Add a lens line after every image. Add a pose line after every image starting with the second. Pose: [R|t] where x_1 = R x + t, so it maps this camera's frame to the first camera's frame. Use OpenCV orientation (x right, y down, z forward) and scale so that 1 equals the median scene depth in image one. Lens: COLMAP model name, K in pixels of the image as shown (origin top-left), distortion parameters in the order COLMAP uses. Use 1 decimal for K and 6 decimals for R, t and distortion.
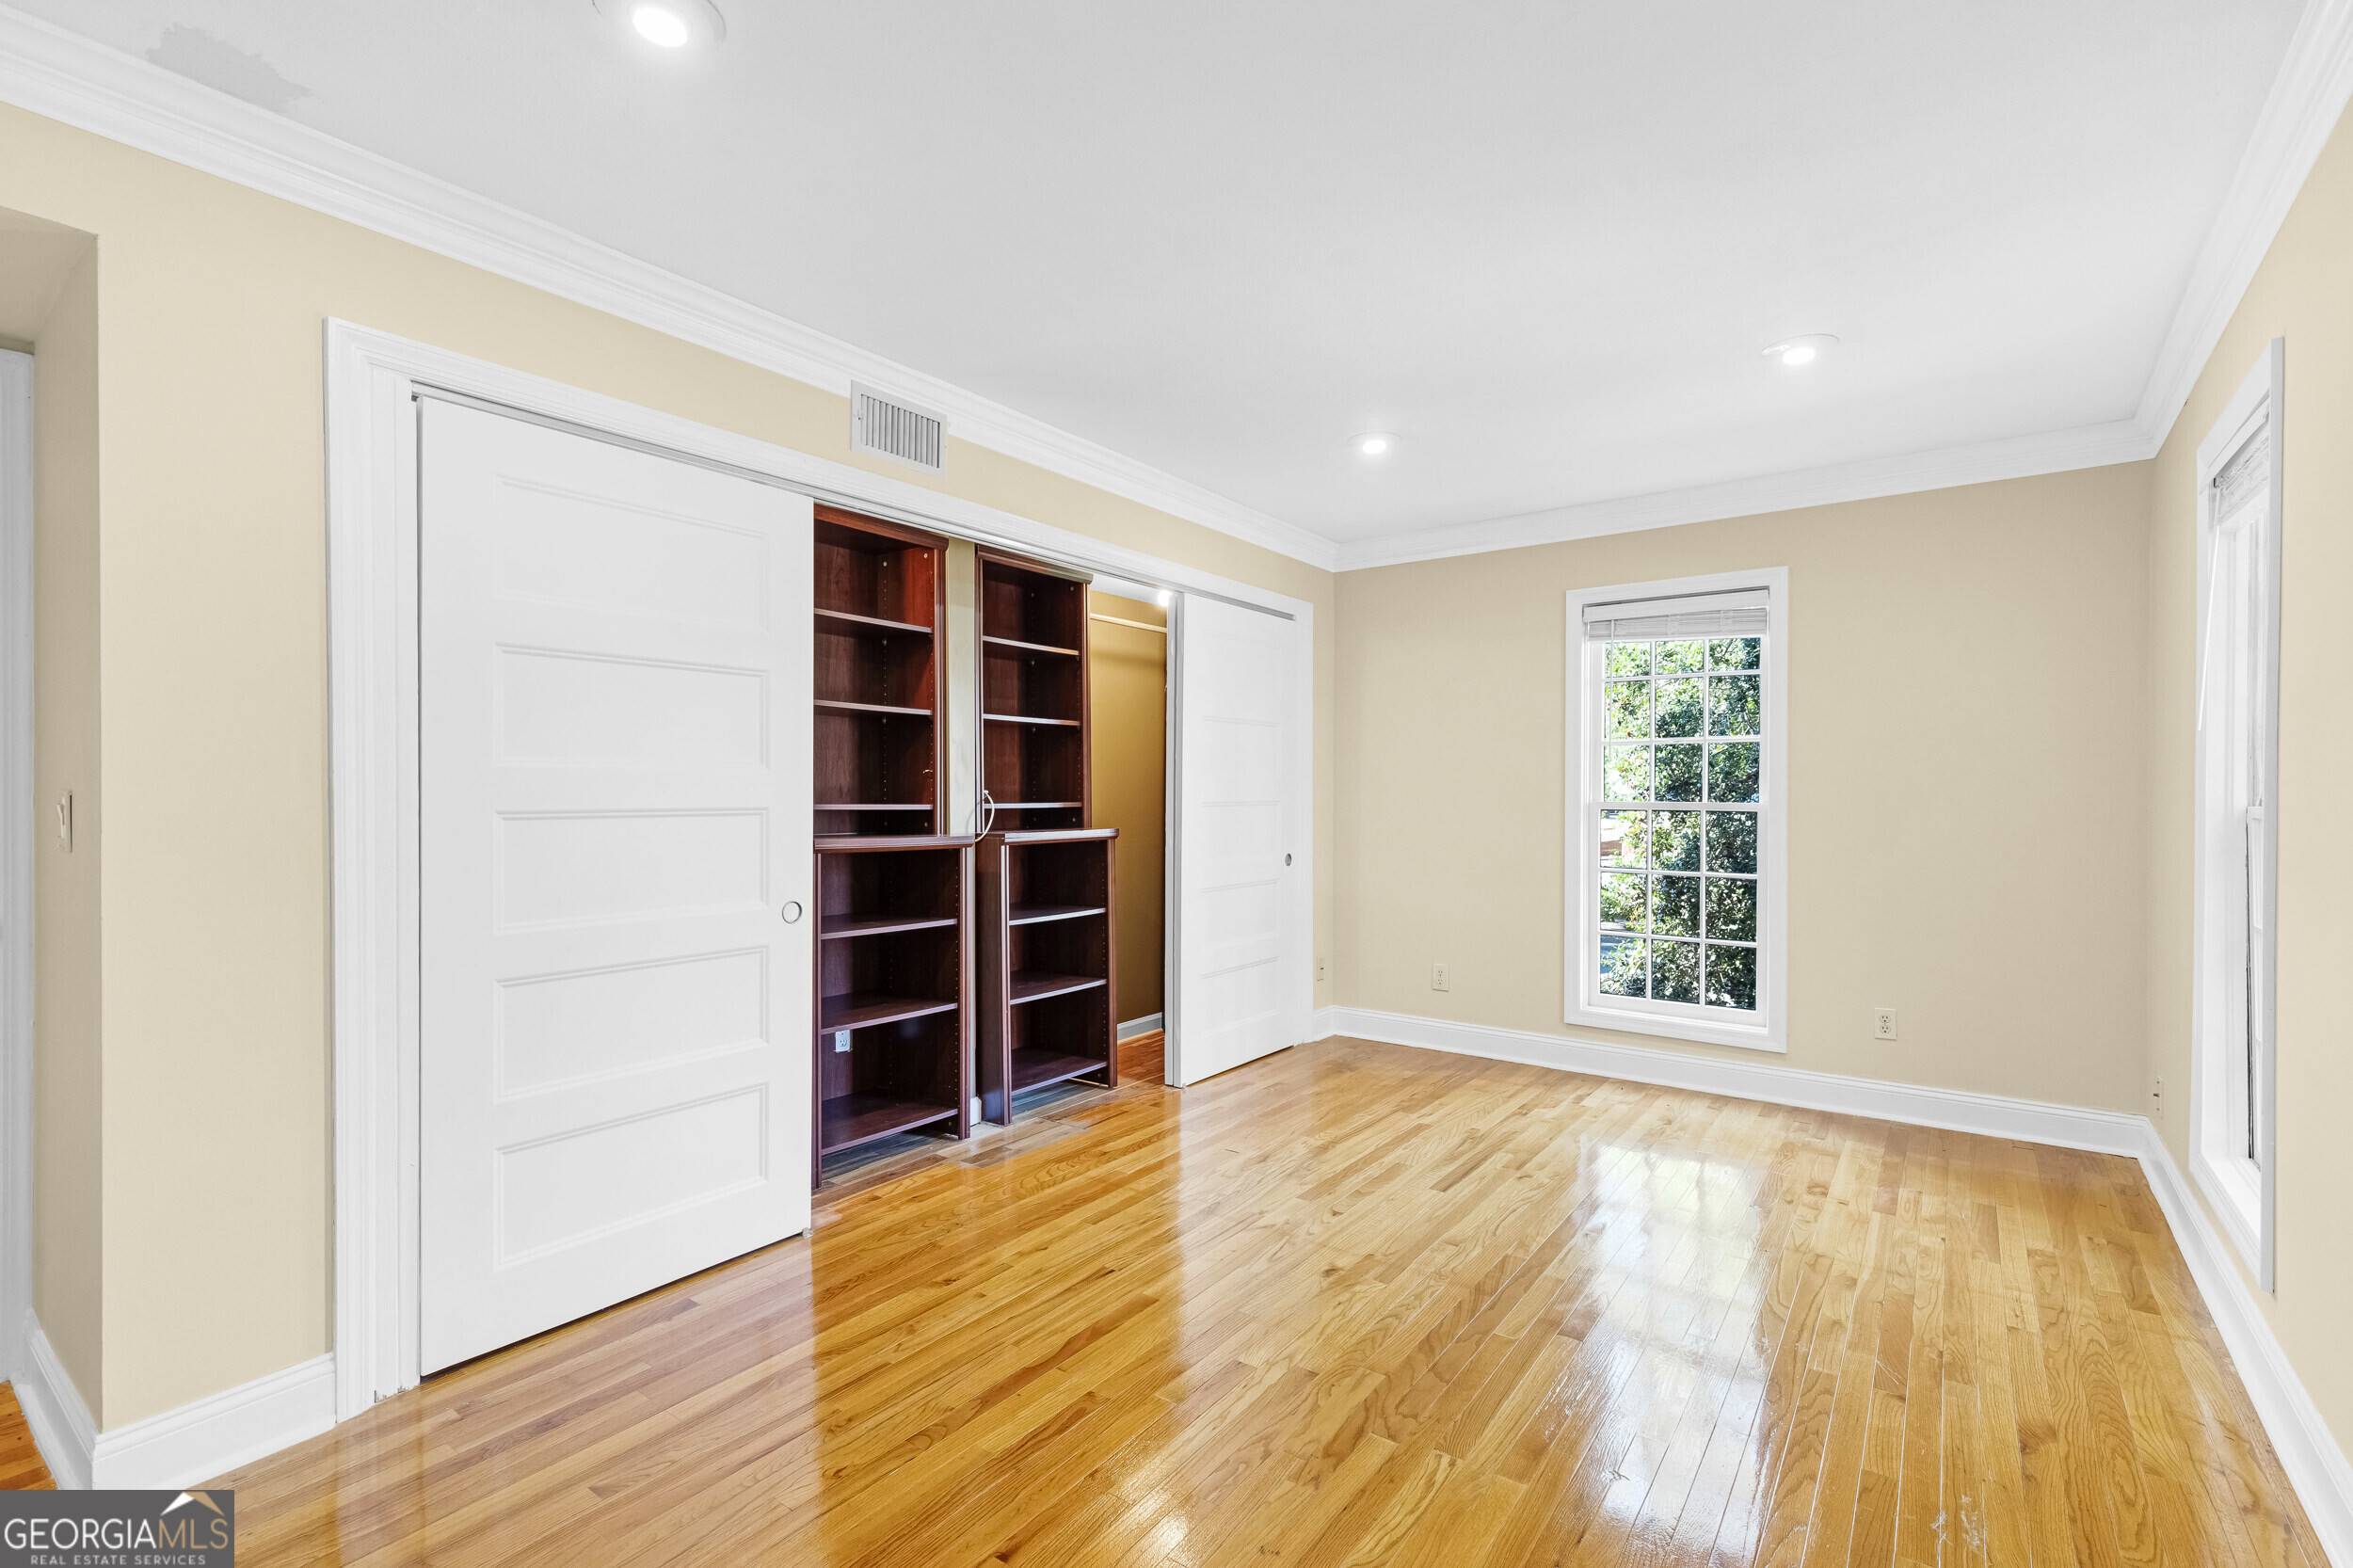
lens RADIAL K [[1057.8, 0, 1220.6], [0, 1057.8, 795.4], [0, 0, 1]] dist [0.000135, -0.000330]
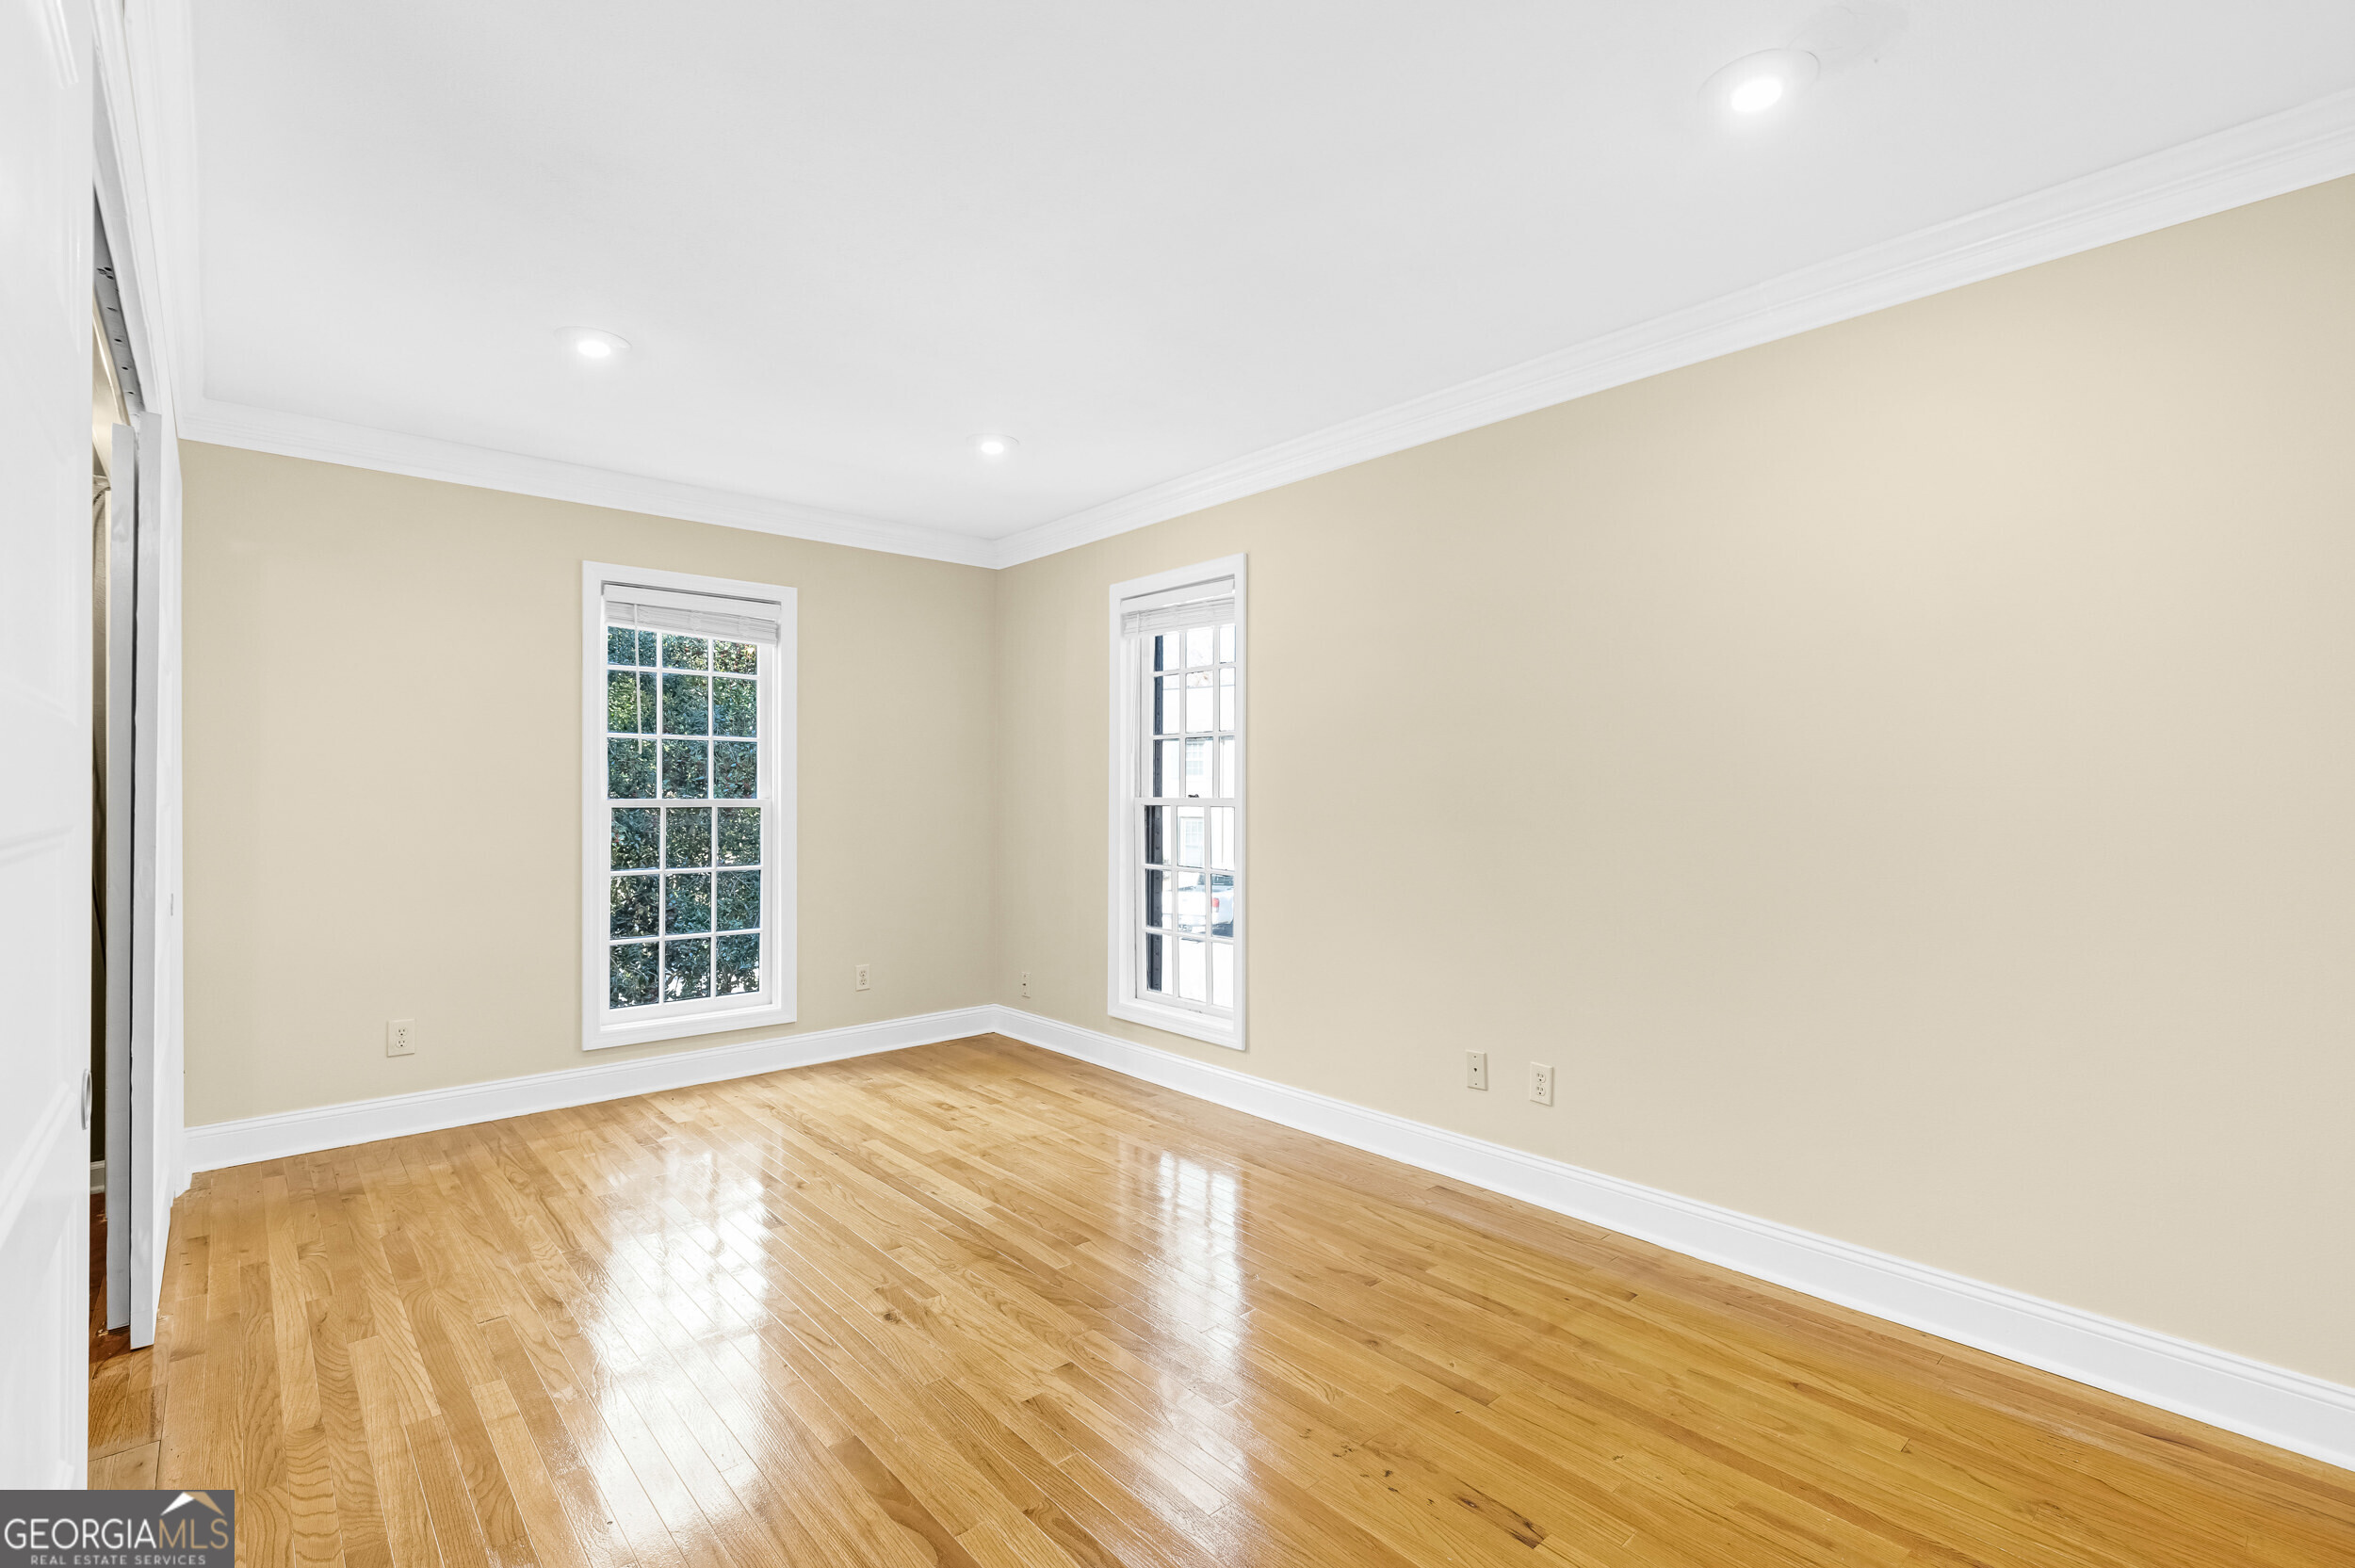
lens RADIAL K [[1061.0, 0, 1160.9], [0, 1061.0, 800.3], [0, 0, 1]] dist [0.001432, -0.000106]
pose [[0.237065, -0.014209, 0.971390, -0.477348], [0.004461, 0.999898, 0.013538, -0.004964], [-0.971484, 0.001124, 0.237104, 0.365592]]
